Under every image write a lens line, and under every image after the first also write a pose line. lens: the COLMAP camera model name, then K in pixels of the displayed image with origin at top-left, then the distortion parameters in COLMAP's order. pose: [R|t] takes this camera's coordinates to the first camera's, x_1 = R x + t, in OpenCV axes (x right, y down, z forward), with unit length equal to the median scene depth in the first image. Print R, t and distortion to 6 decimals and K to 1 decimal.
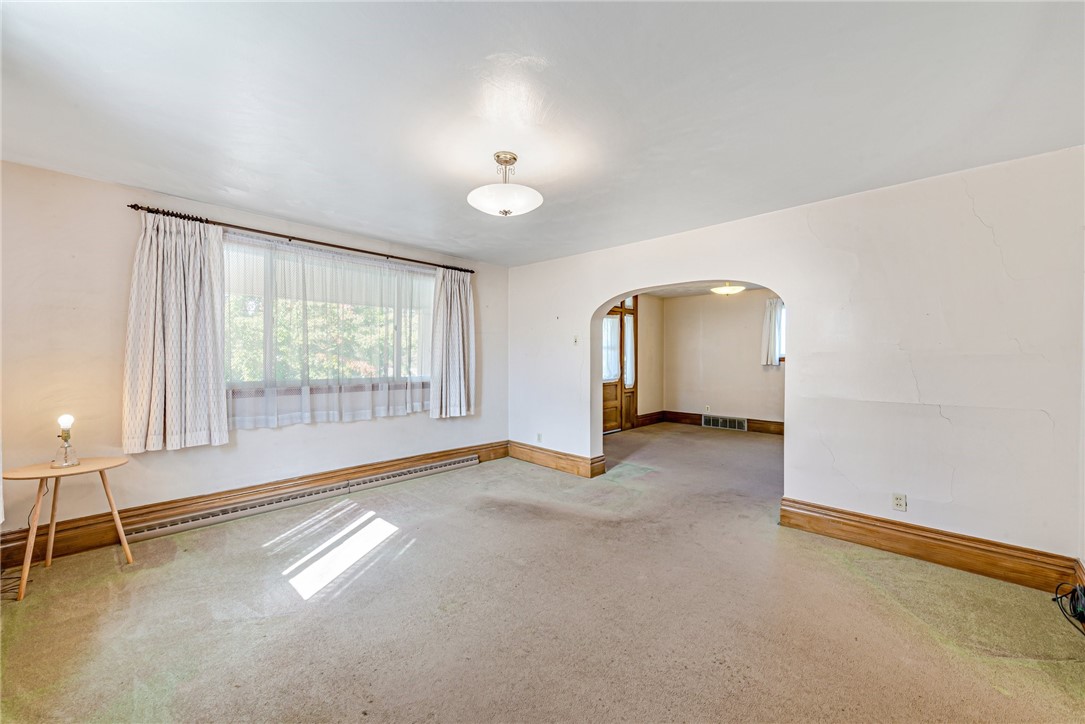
lens RADIAL K [[425.5, 0, 534.5], [0, 425.5, 364.7], [0, 0, 1]] dist [0.012651, -0.002216]
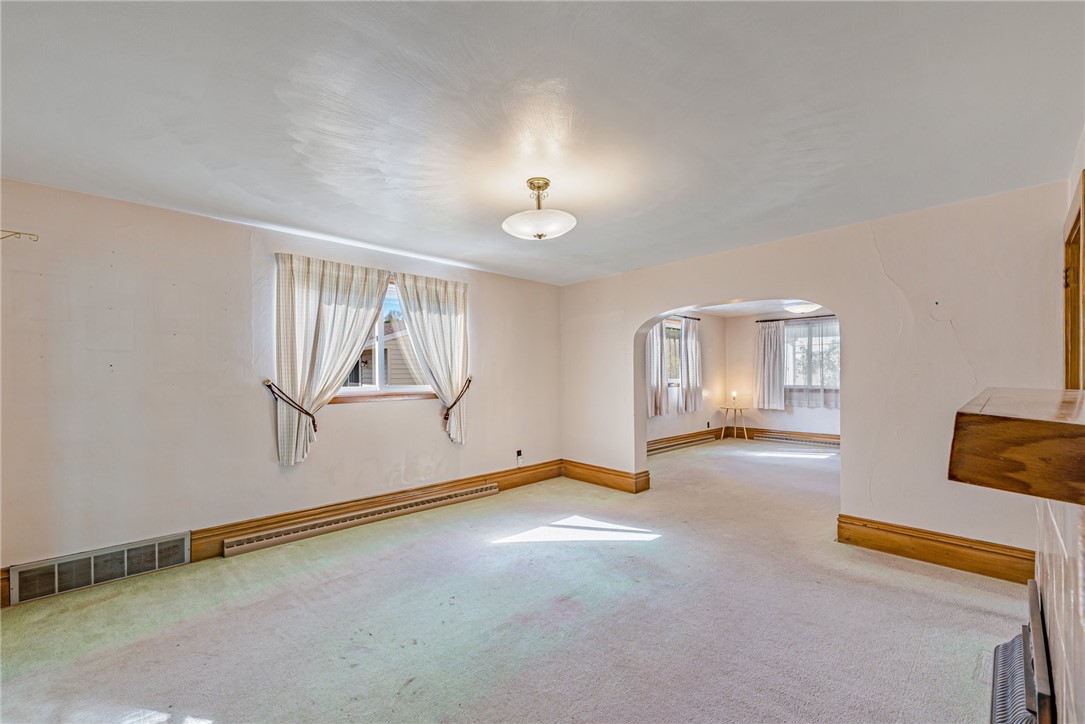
lens RADIAL K [[425.5, 0, 543.9], [0, 425.5, 371.2], [0, 0, 1]] dist [0.012651, -0.002216]
pose [[-0.046075, -0.009645, -0.998891, 1.527165], [-0.008295, 0.999923, -0.009272, -0.001689], [0.998904, 0.007859, -0.046151, -0.209661]]
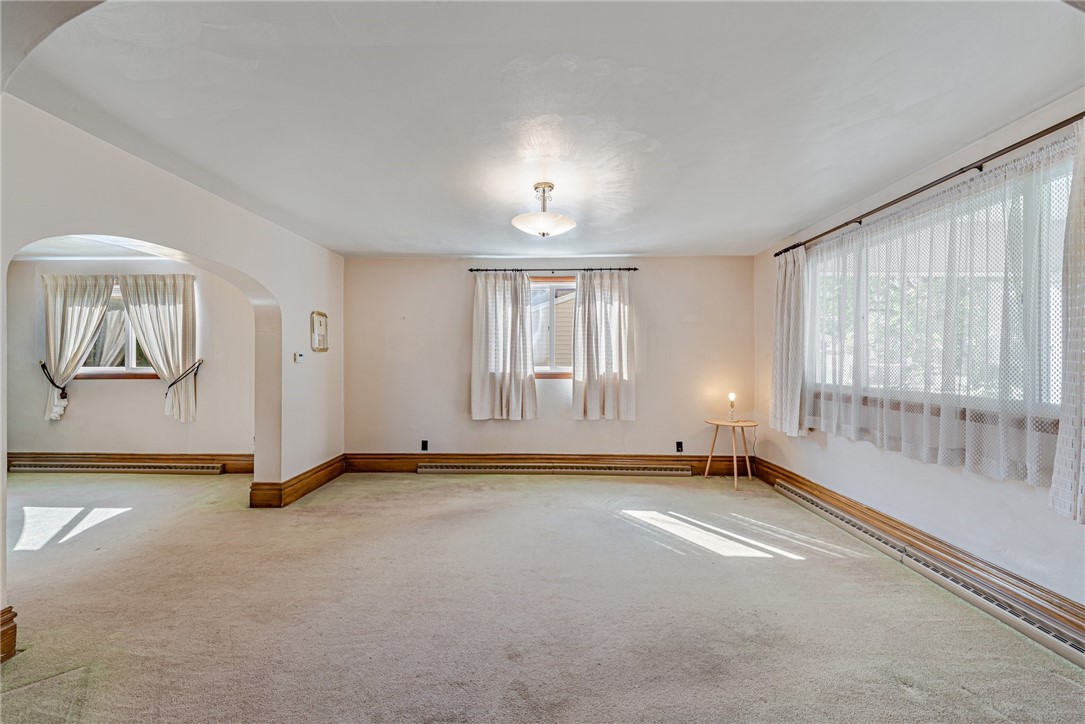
lens RADIAL K [[425.5, 0, 545.8], [0, 425.5, 359.7], [0, 0, 1]] dist [0.012651, -0.002216]
pose [[-0.726508, -0.004257, -0.687145, 0.472673], [-0.010766, 0.999929, 0.005188, -0.015762], [0.687073, 0.011167, -0.726502, 1.189397]]
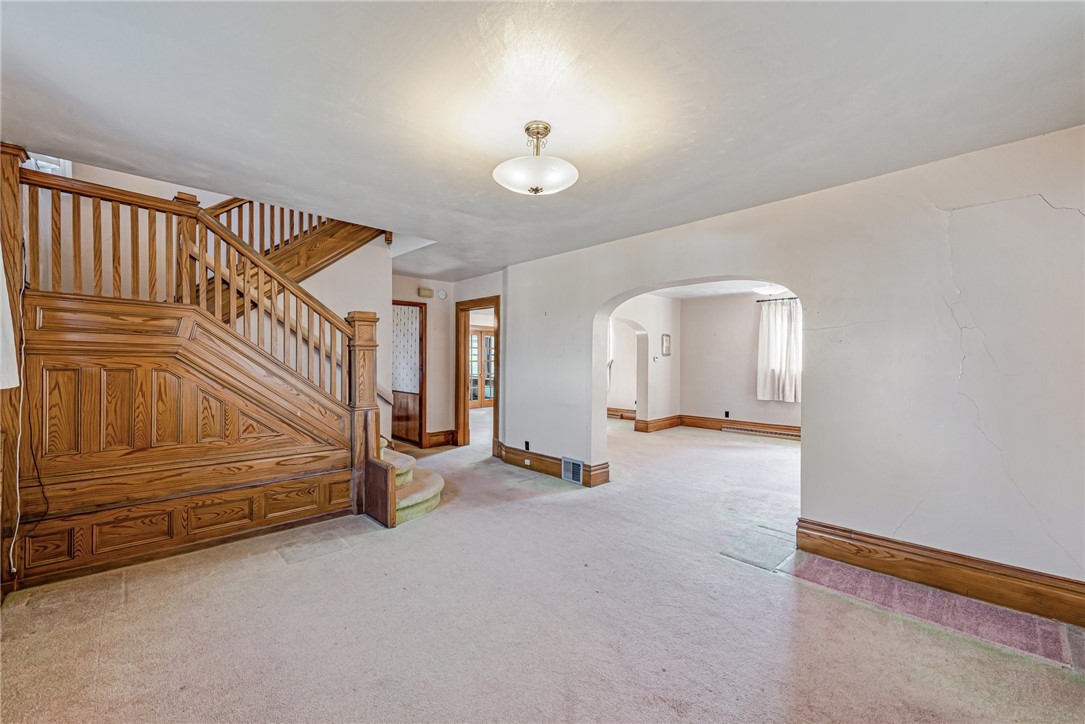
lens RADIAL K [[425.5, 0, 539.9], [0, 425.5, 362.8], [0, 0, 1]] dist [0.012651, -0.002216]
pose [[-0.998951, -0.008955, 0.044905, 0.659819], [-0.008074, 0.999772, 0.019755, -0.026091], [-0.045071, 0.019372, -0.998796, 2.087687]]
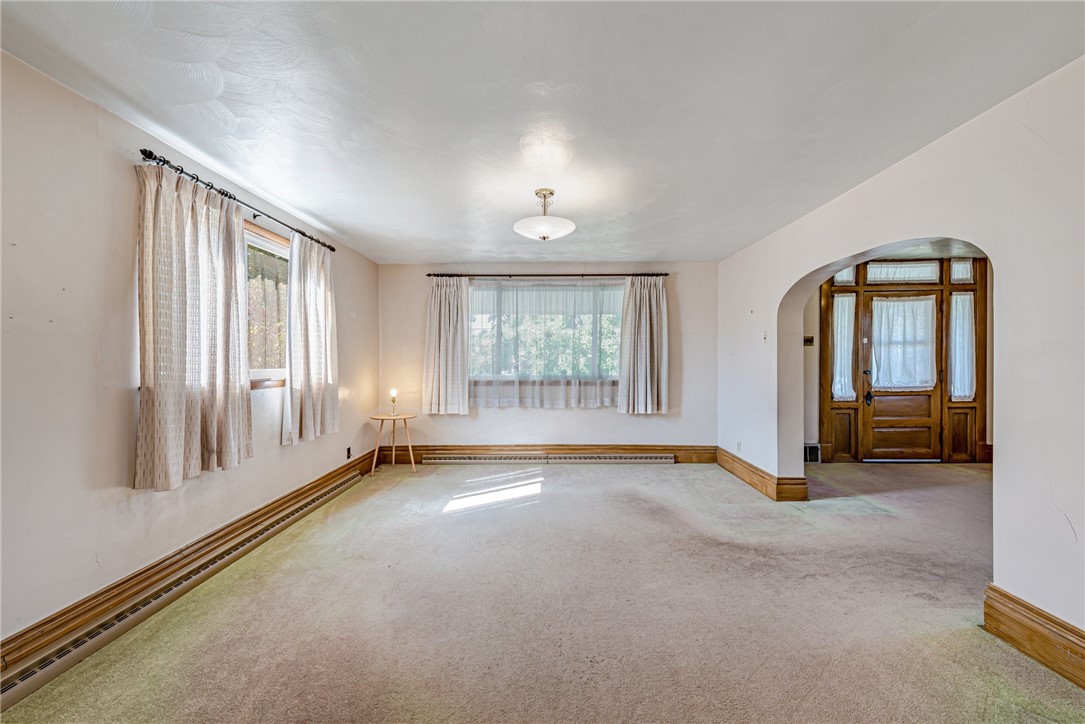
lens RADIAL K [[425.5, 0, 541.7], [0, 425.5, 360.9], [0, 0, 1]] dist [0.012651, -0.002216]
pose [[0.689901, -0.003682, -0.723894, 0.524955], [-0.004232, 0.999949, -0.009119, 0.000413], [0.723891, 0.009355, 0.689850, 0.102127]]
